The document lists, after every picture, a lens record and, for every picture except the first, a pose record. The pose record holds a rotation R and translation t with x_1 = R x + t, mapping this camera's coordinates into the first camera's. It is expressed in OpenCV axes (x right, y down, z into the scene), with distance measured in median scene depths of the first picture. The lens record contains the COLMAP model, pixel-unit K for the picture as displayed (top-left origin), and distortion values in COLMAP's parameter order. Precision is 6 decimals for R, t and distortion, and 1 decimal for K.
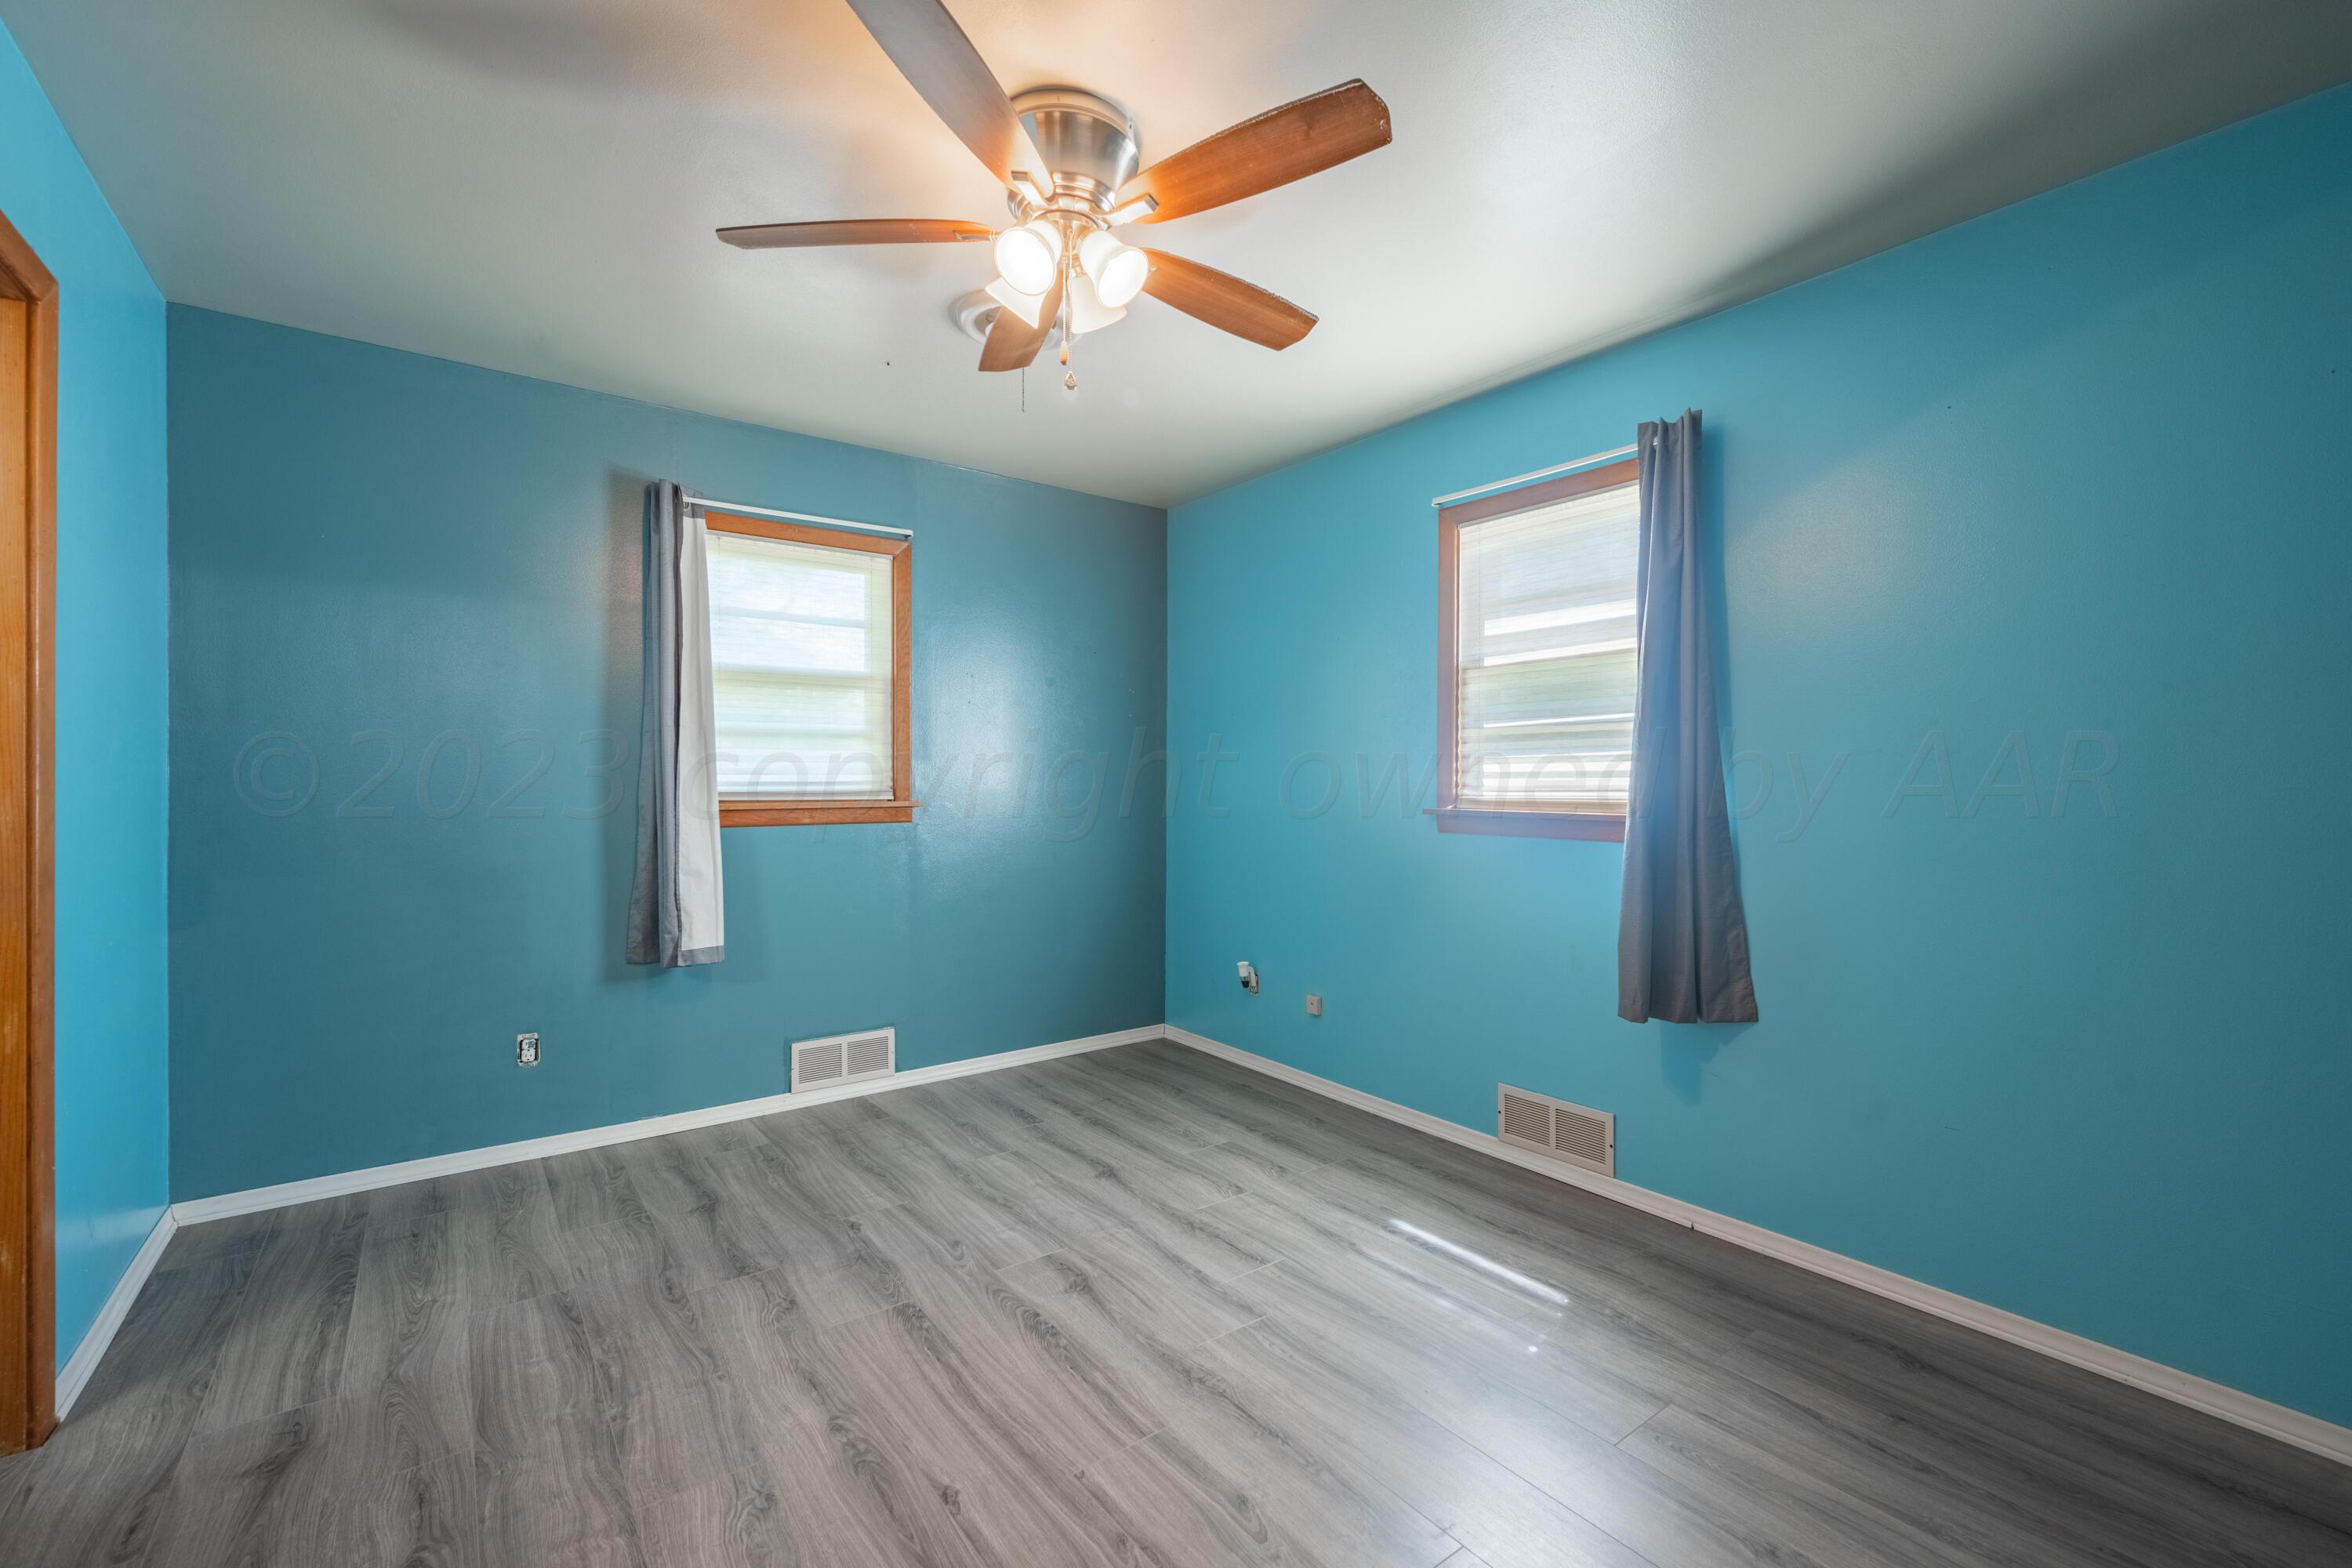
lens RADIAL K [[967.5, 0, 1165.7], [0, 967.5, 764.6], [0, 0, 1]] dist [-0.000286, -0.000073]
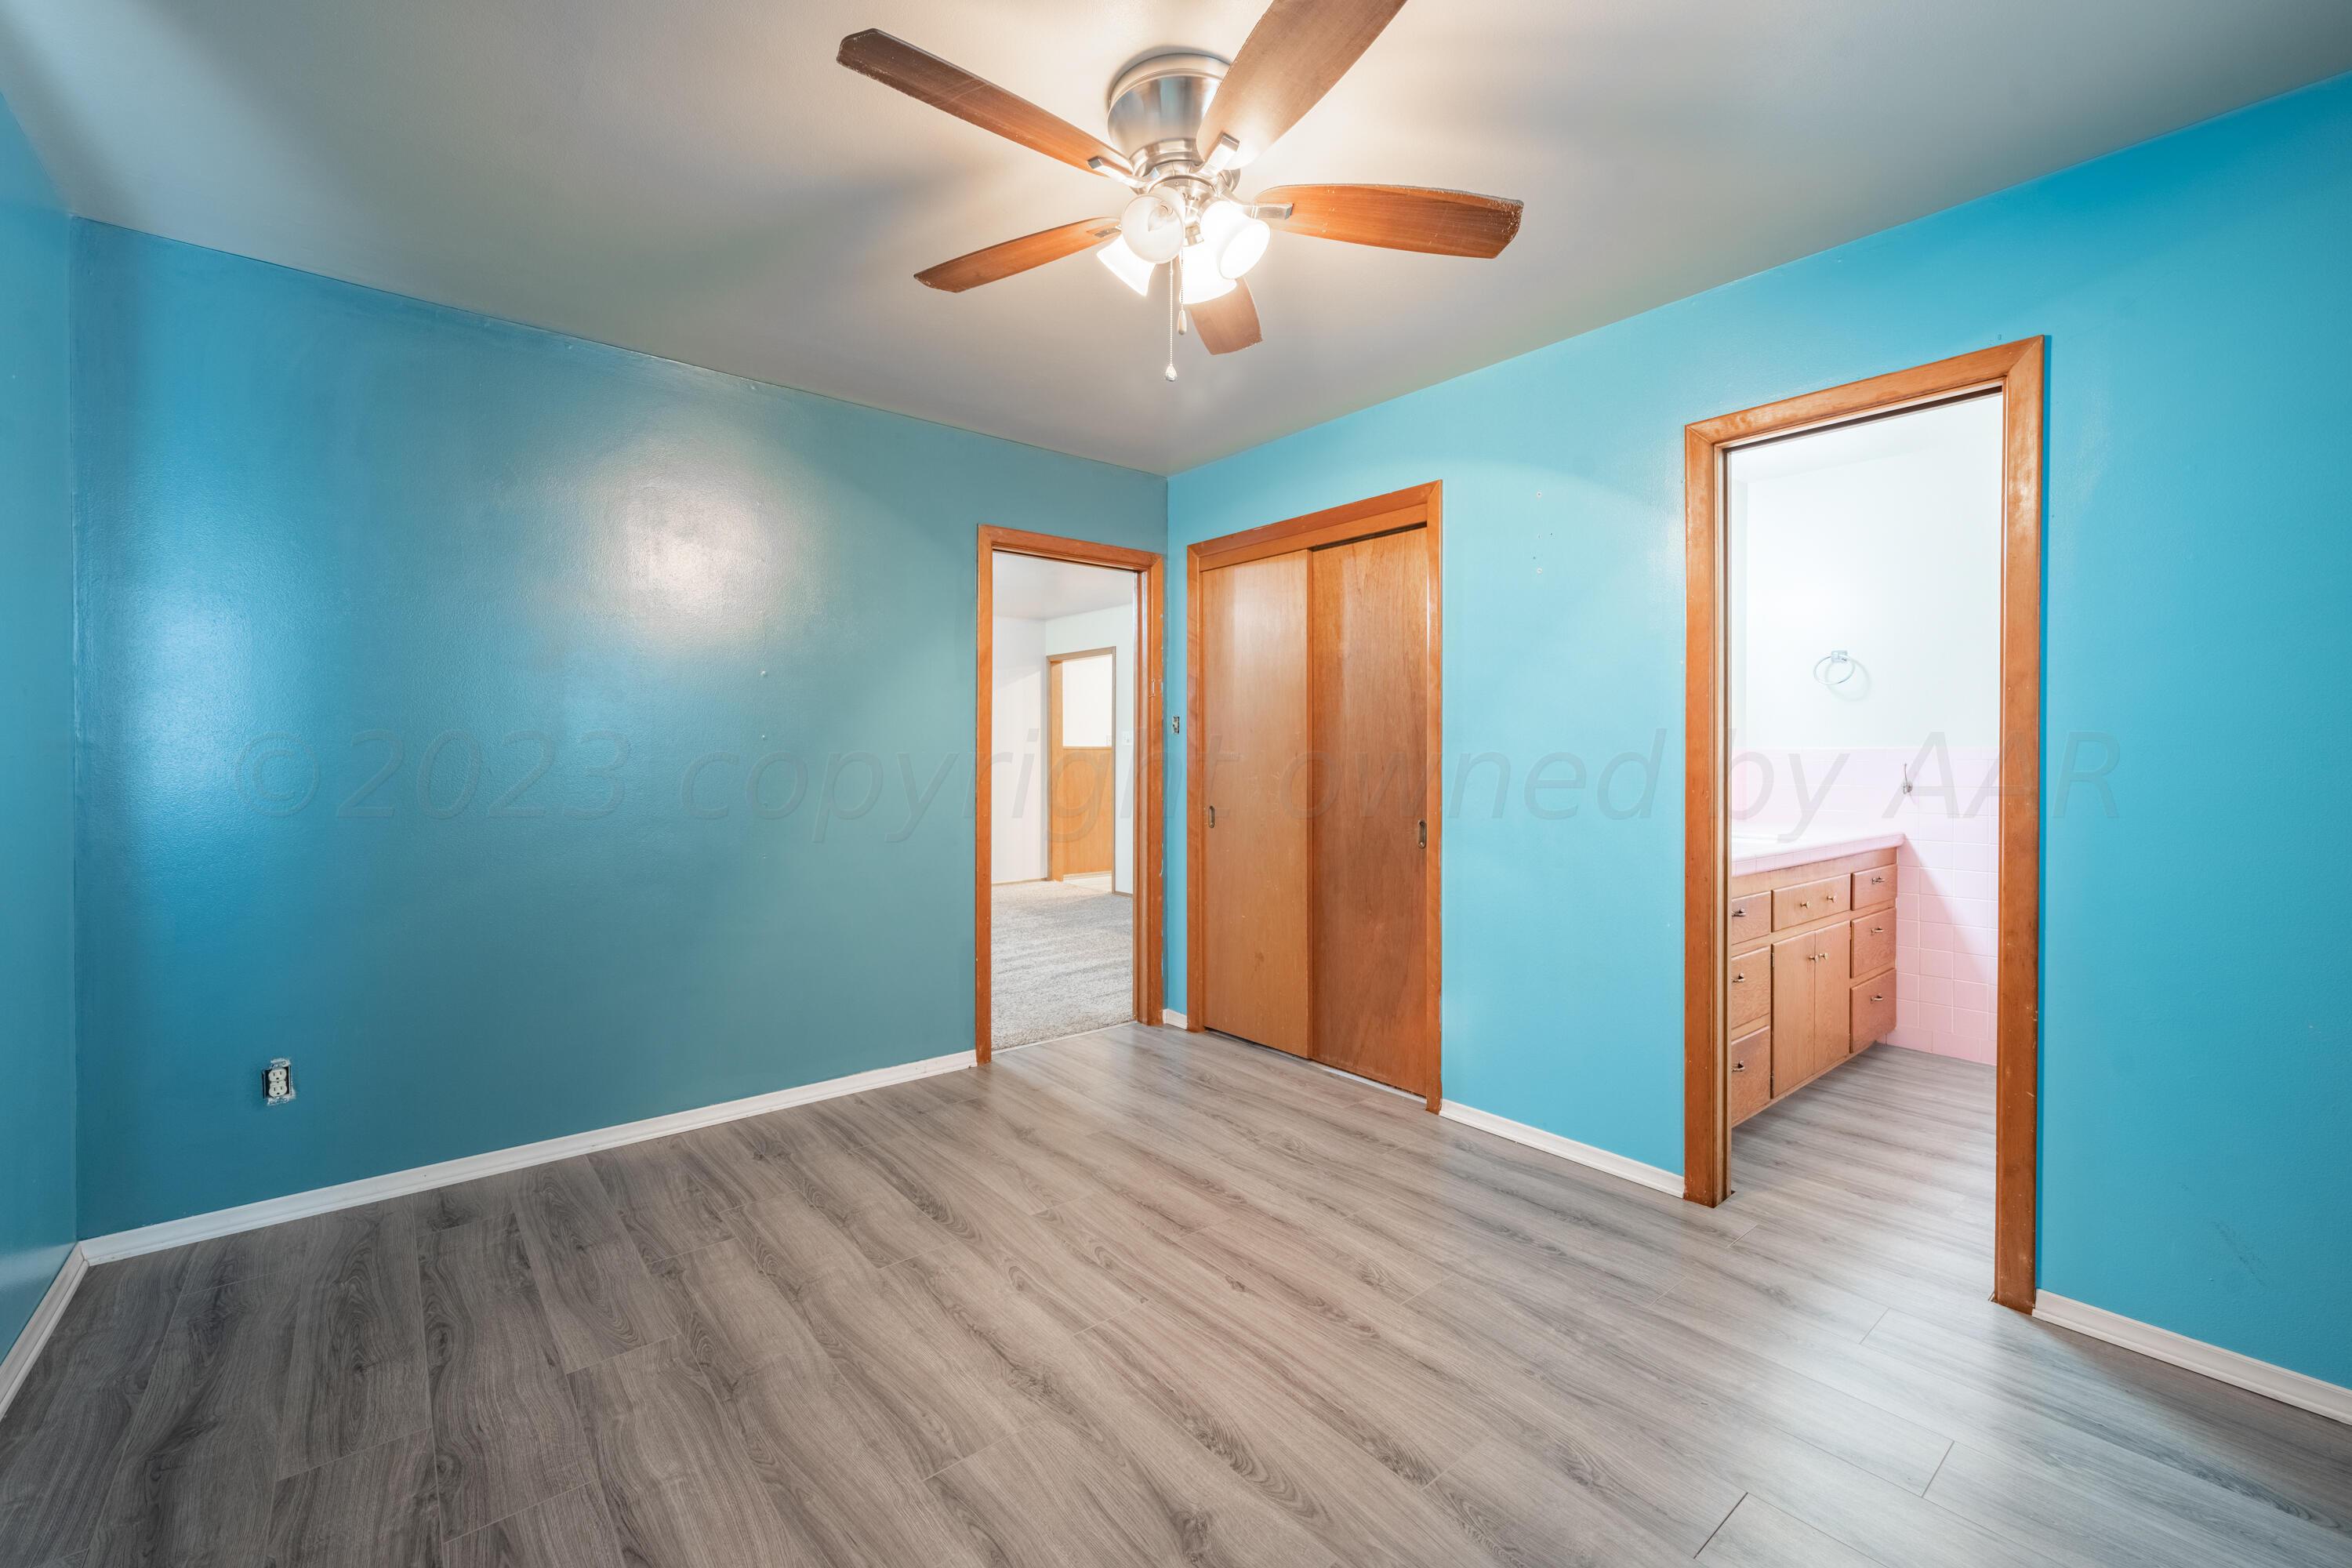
lens RADIAL K [[967.5, 0, 1165.7], [0, 967.5, 764.6], [0, 0, 1]] dist [-0.000286, -0.000073]
pose [[-0.998710, -0.004699, -0.050551, -0.043860], [-0.004487, 0.999981, -0.004309, 0.030217], [0.050571, -0.004076, -0.998712, 2.010327]]
